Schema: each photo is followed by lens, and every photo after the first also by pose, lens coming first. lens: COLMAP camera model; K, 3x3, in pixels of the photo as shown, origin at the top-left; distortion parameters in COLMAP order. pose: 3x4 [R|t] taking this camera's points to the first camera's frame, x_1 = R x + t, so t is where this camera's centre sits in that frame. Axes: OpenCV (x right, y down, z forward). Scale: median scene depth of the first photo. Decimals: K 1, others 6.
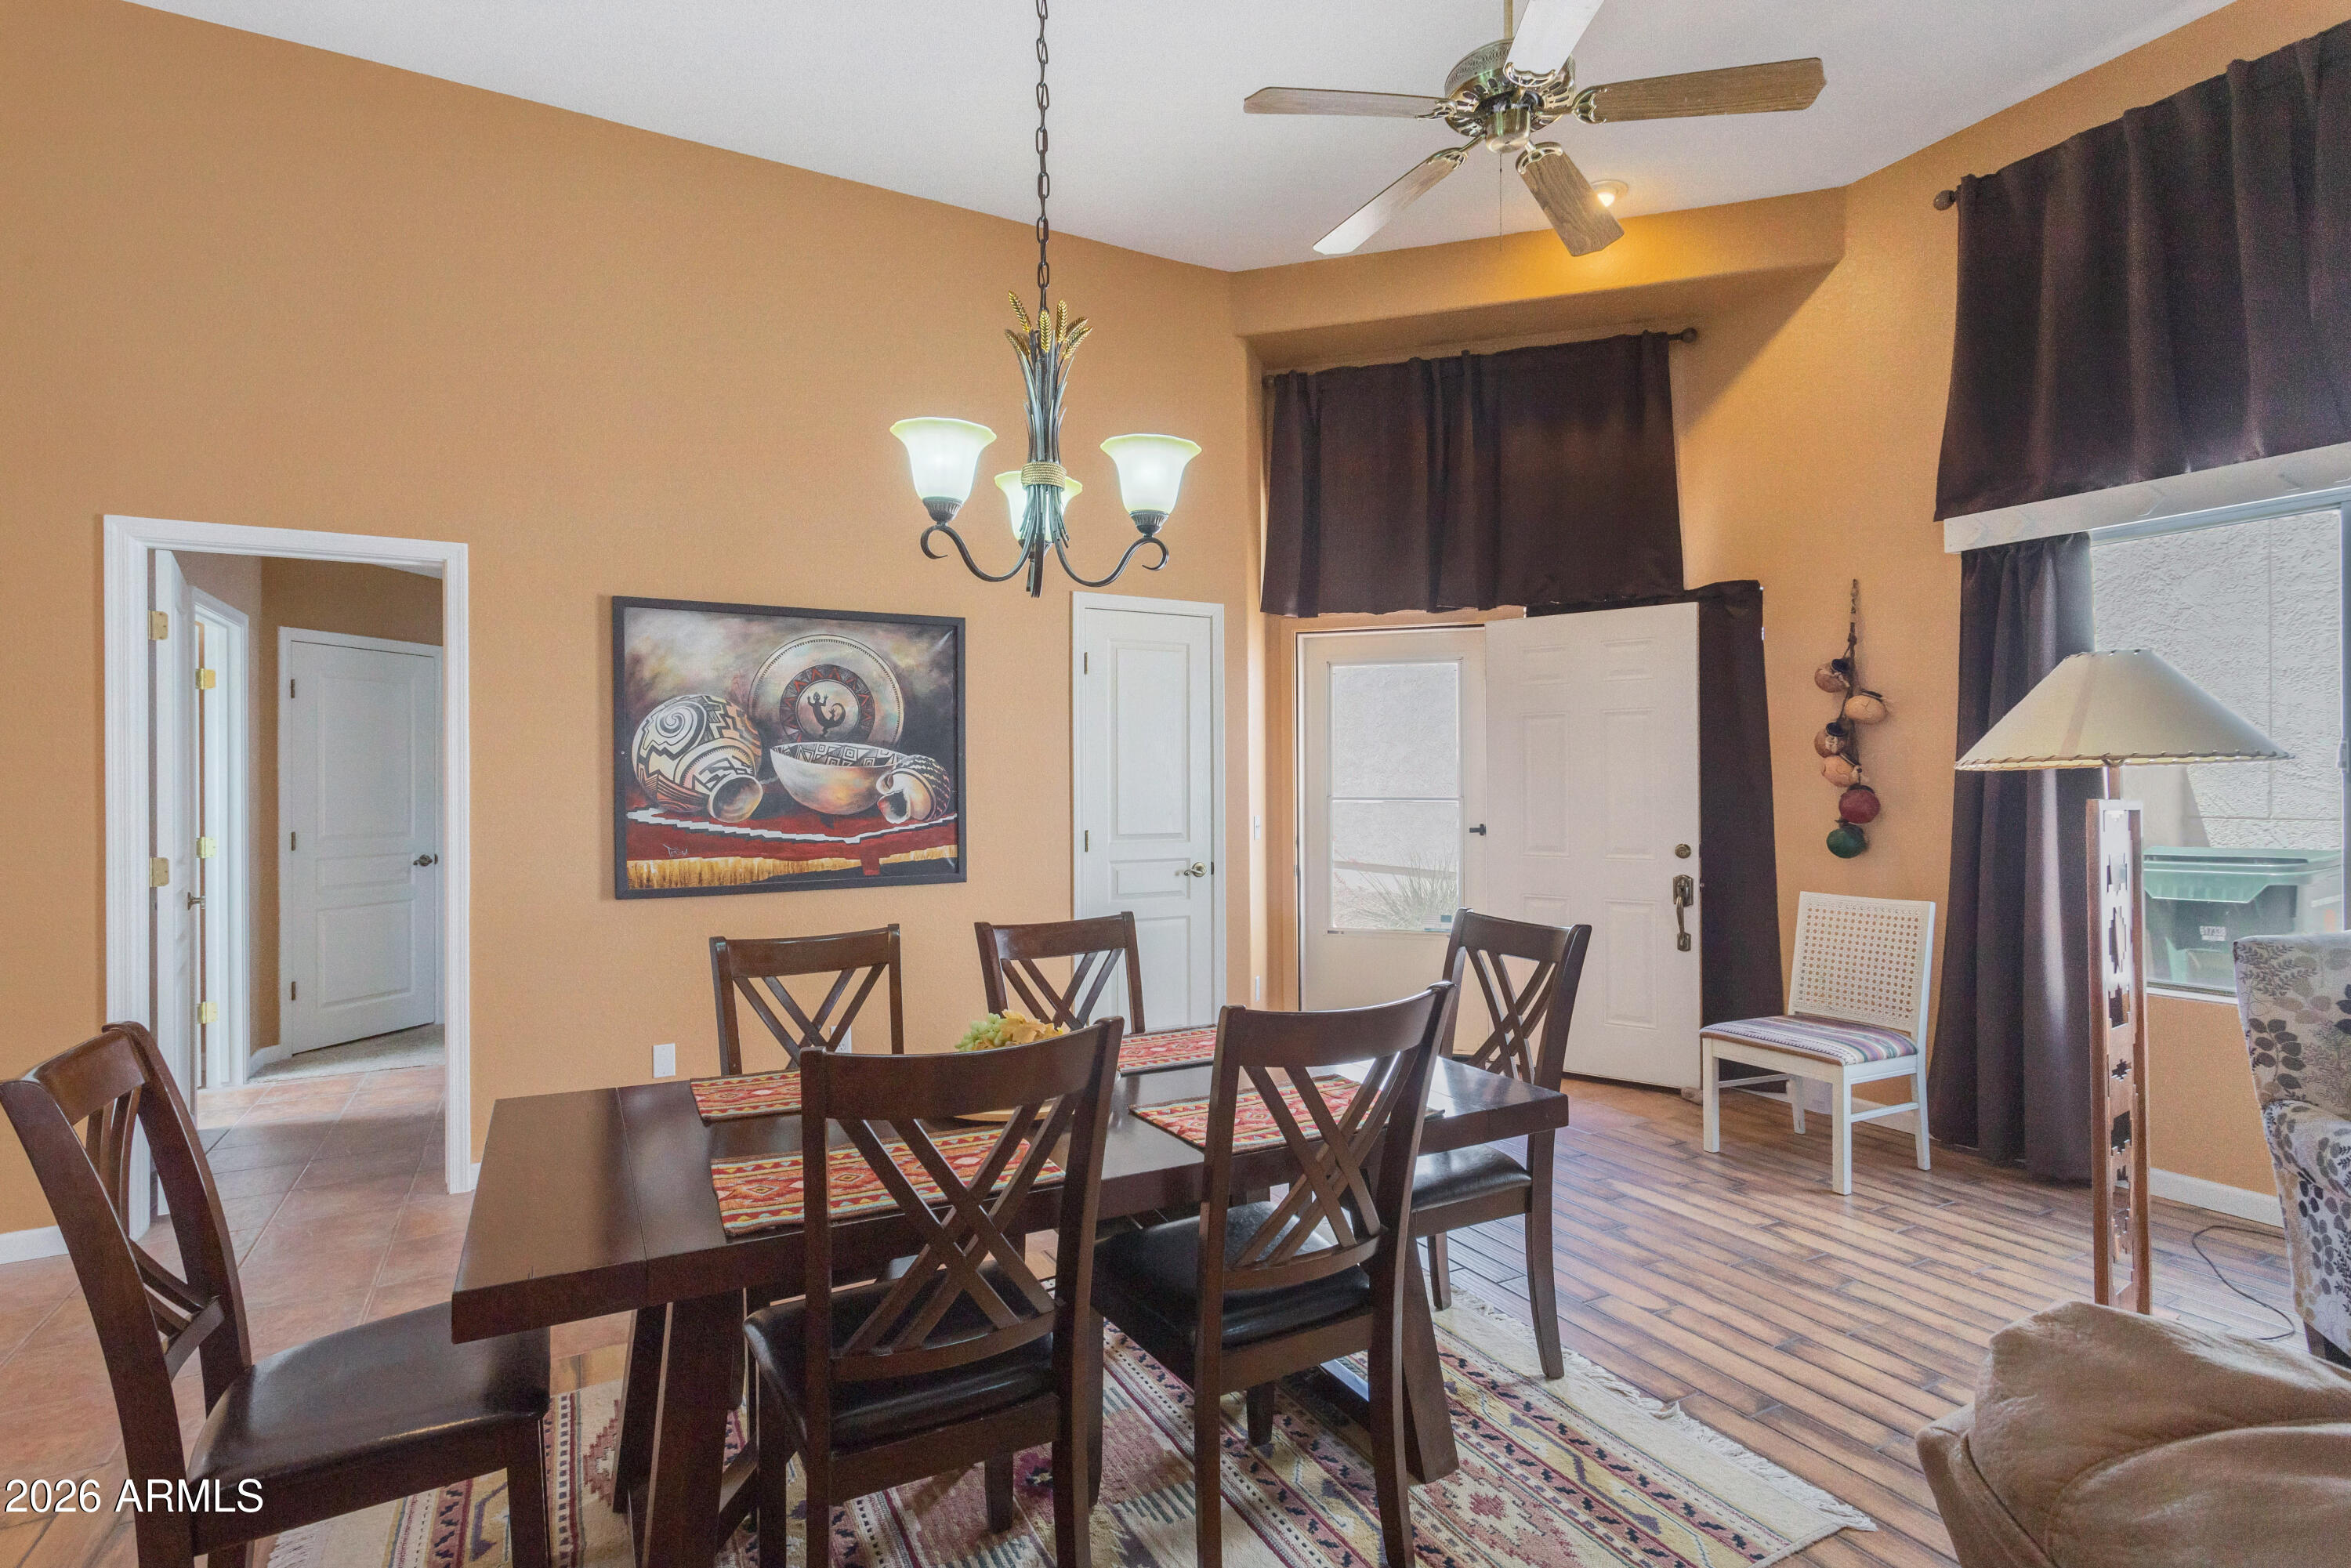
lens RADIAL K [[1144.7, 0, 1178.3], [0, 1144.7, 772.6], [0, 0, 1]] dist [0.005631, 0.003829]
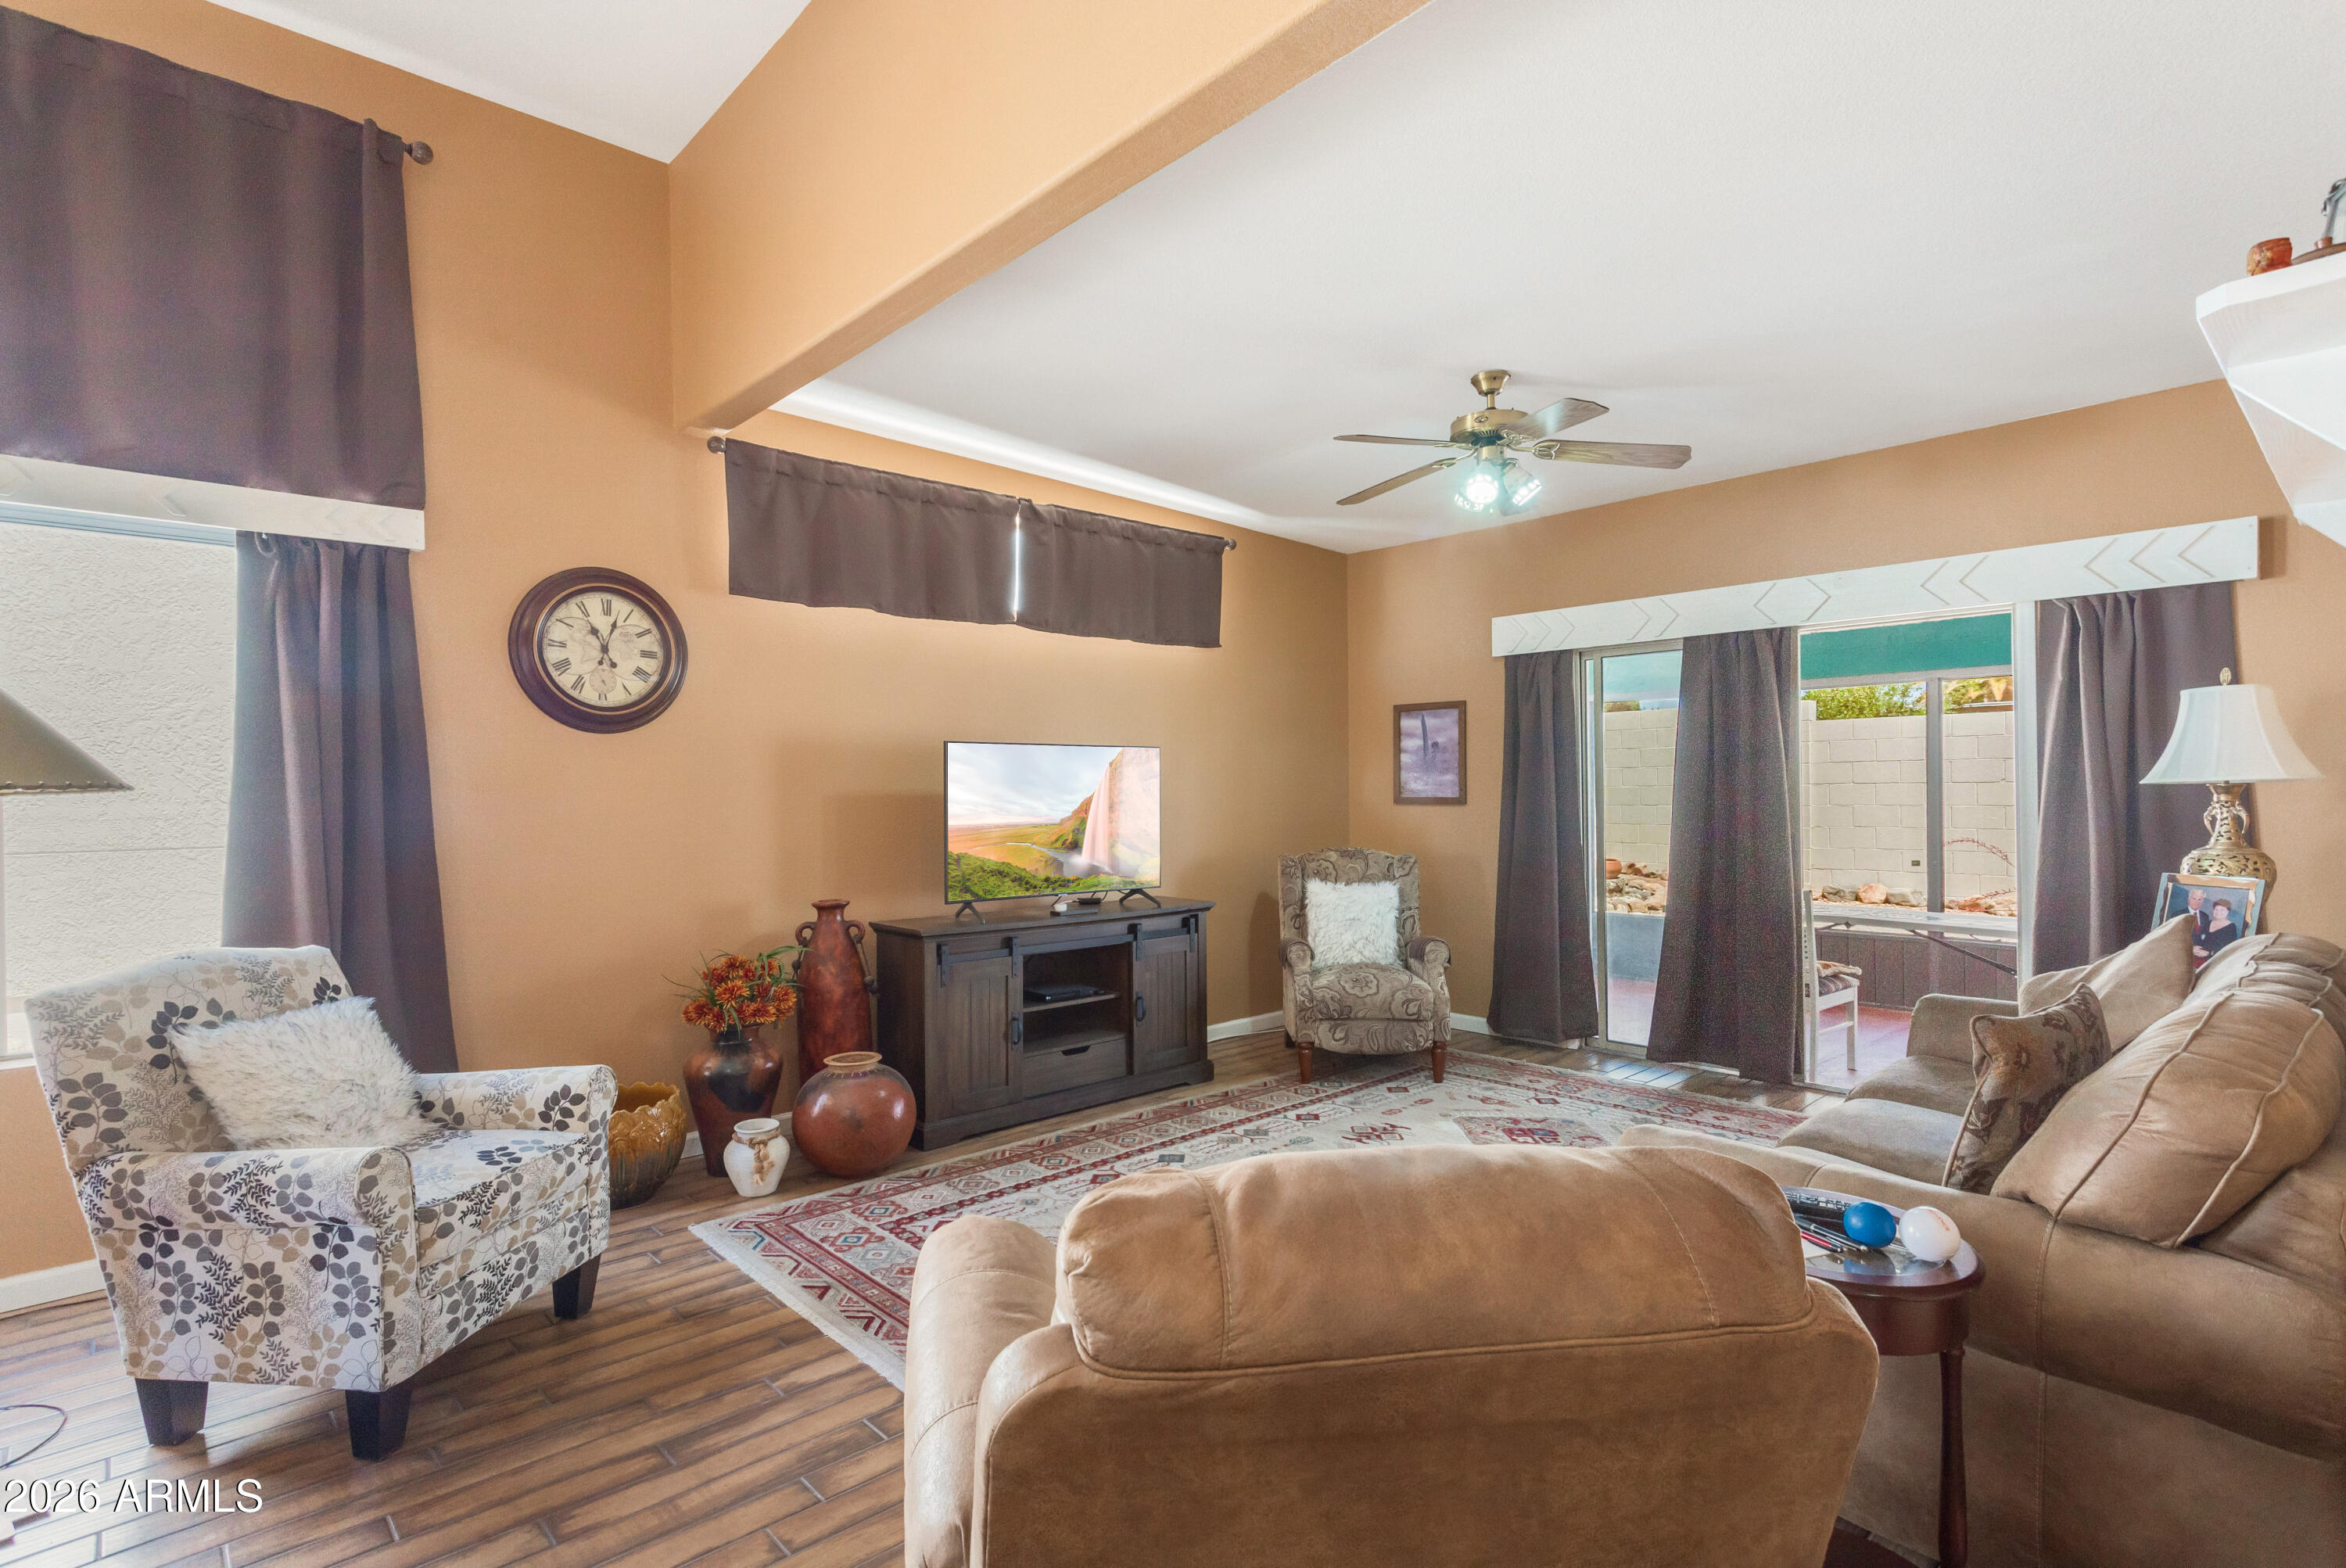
lens RADIAL K [[1142.3, 0, 1171.4], [0, 1142.3, 787.4], [0, 0, 1]] dist [0.005631, 0.003829]
pose [[-0.246615, 0.010467, 0.969057, -0.100215], [0.002302, 0.999945, -0.010215, -0.003511], [-0.969111, -0.000288, -0.246625, 0.230212]]
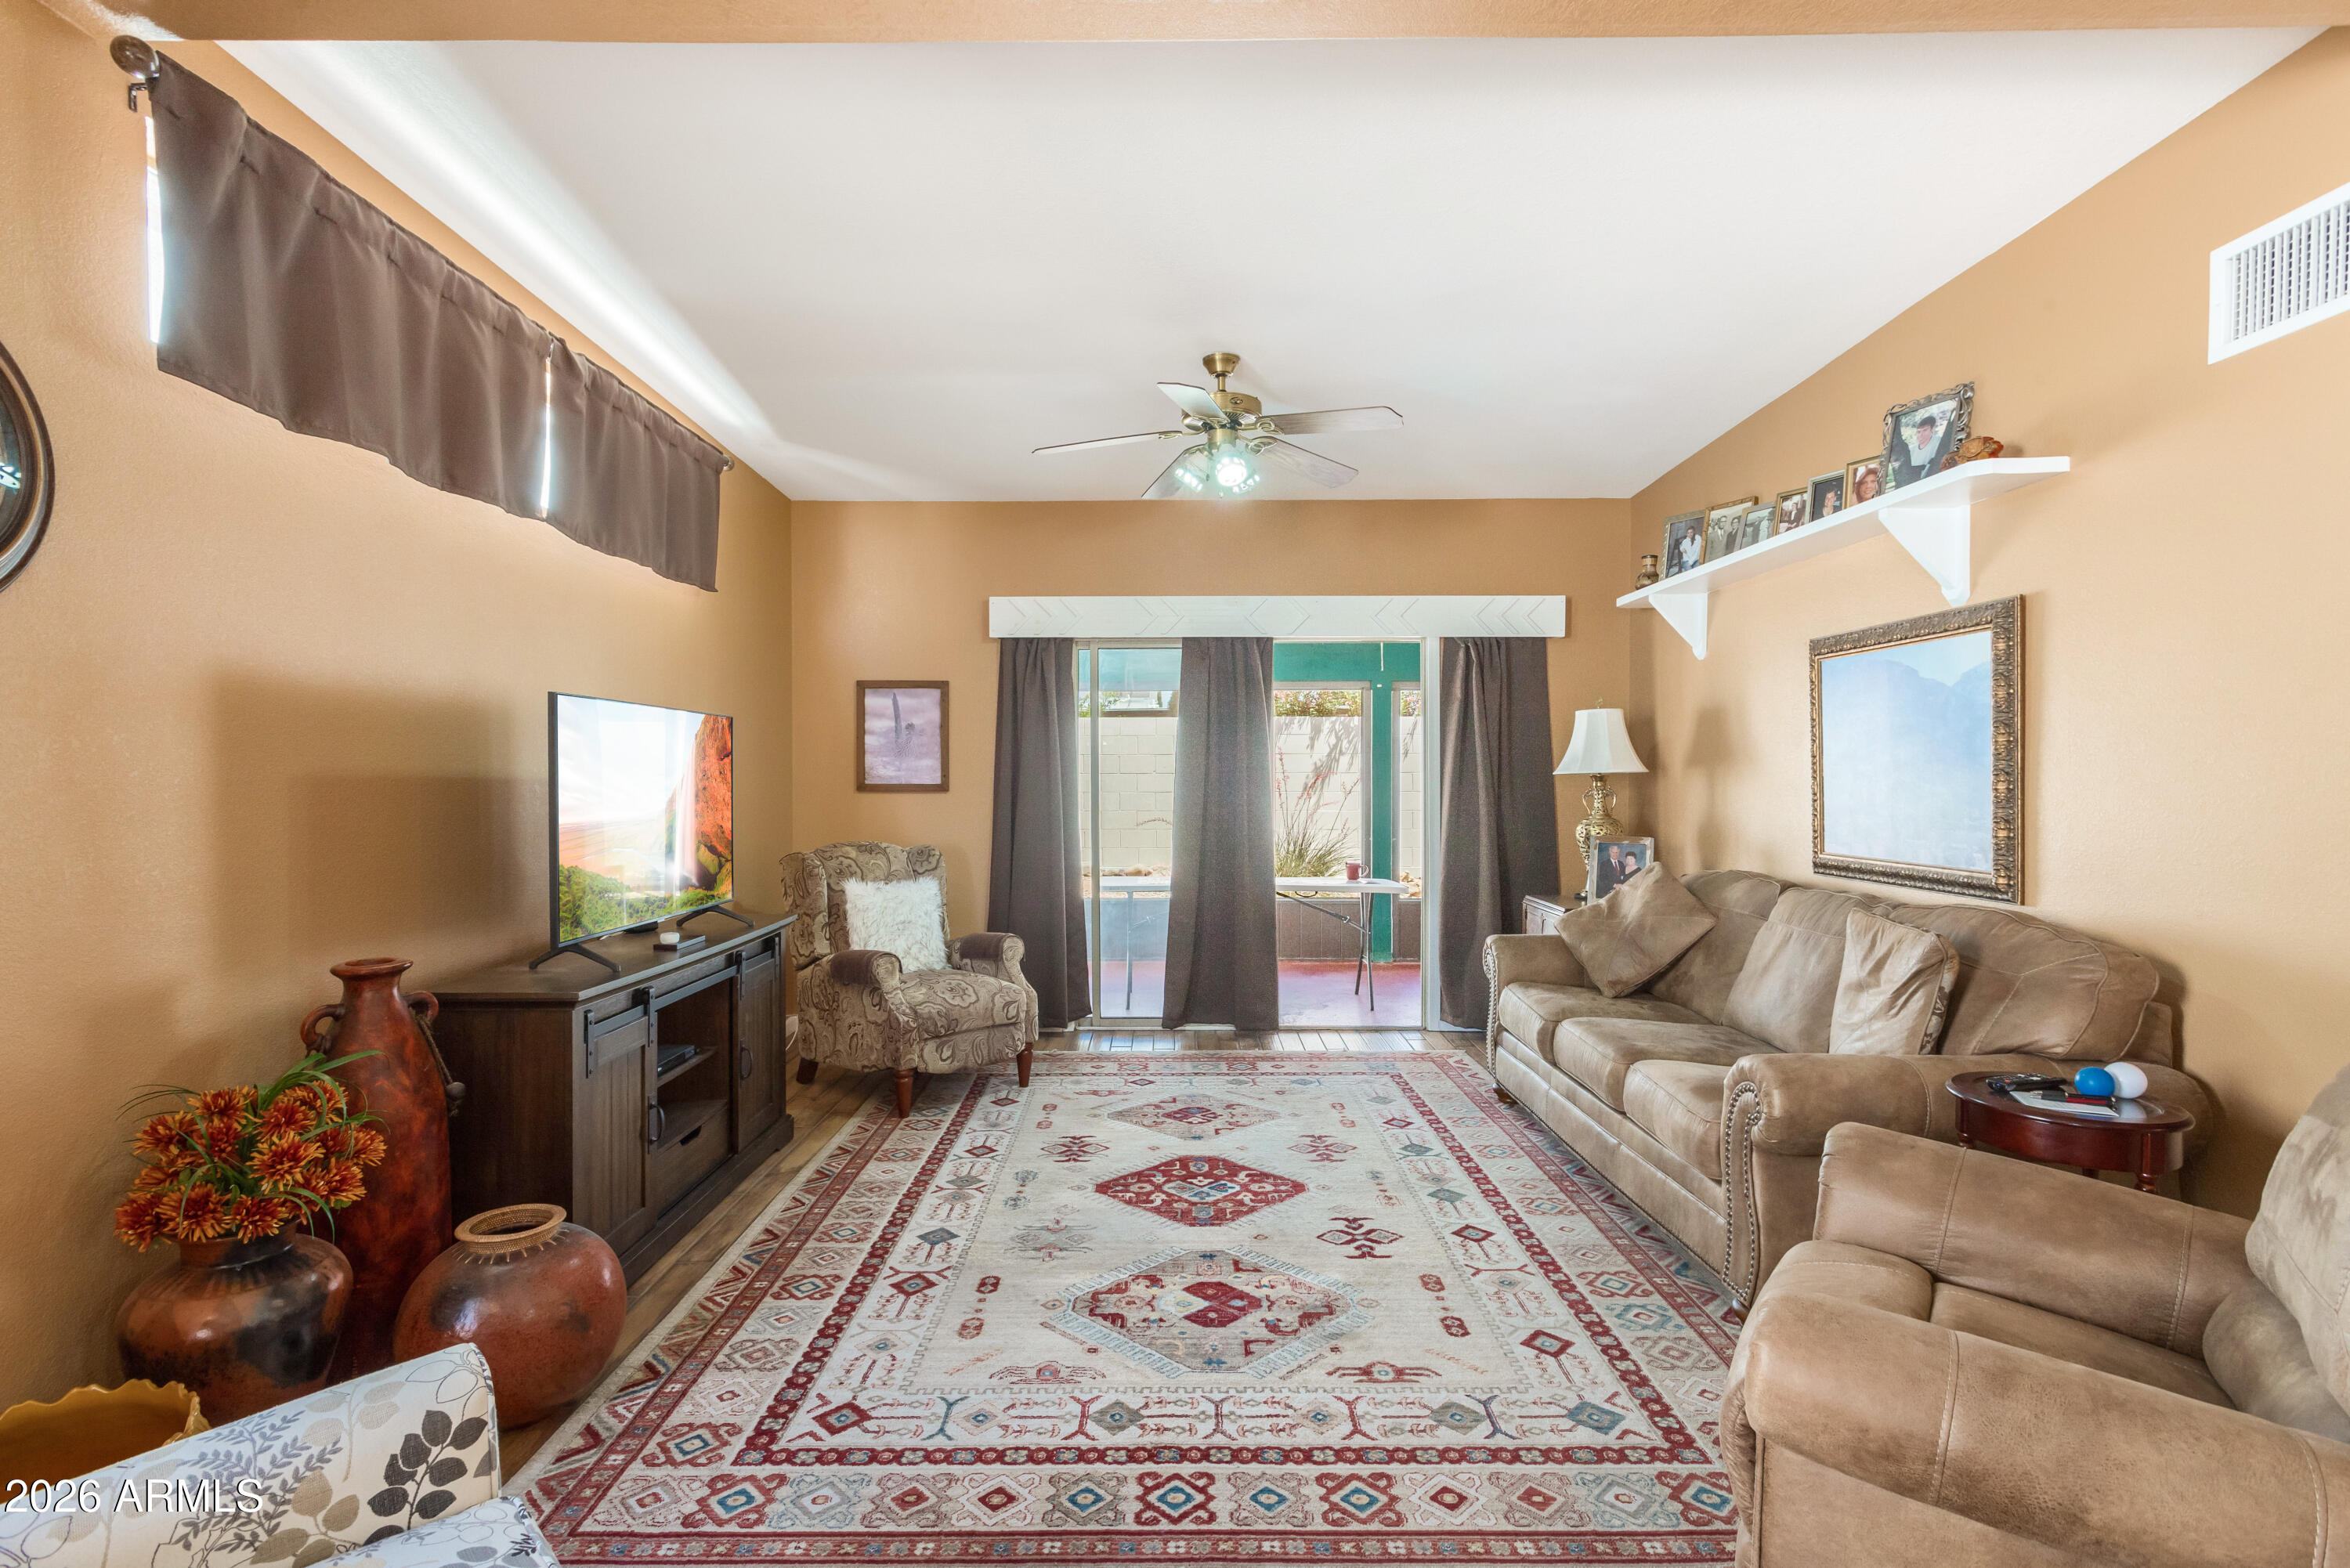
lens RADIAL K [[1144.1, 0, 1168.3], [0, 1144.1, 794.8], [0, 0, 1]] dist [0.005631, 0.003829]
pose [[-0.876717, -0.000996, 0.481005, 0.331407], [0.002796, 0.999970, 0.007166, -0.001073], [-0.480998, 0.007628, -0.876689, 0.586306]]
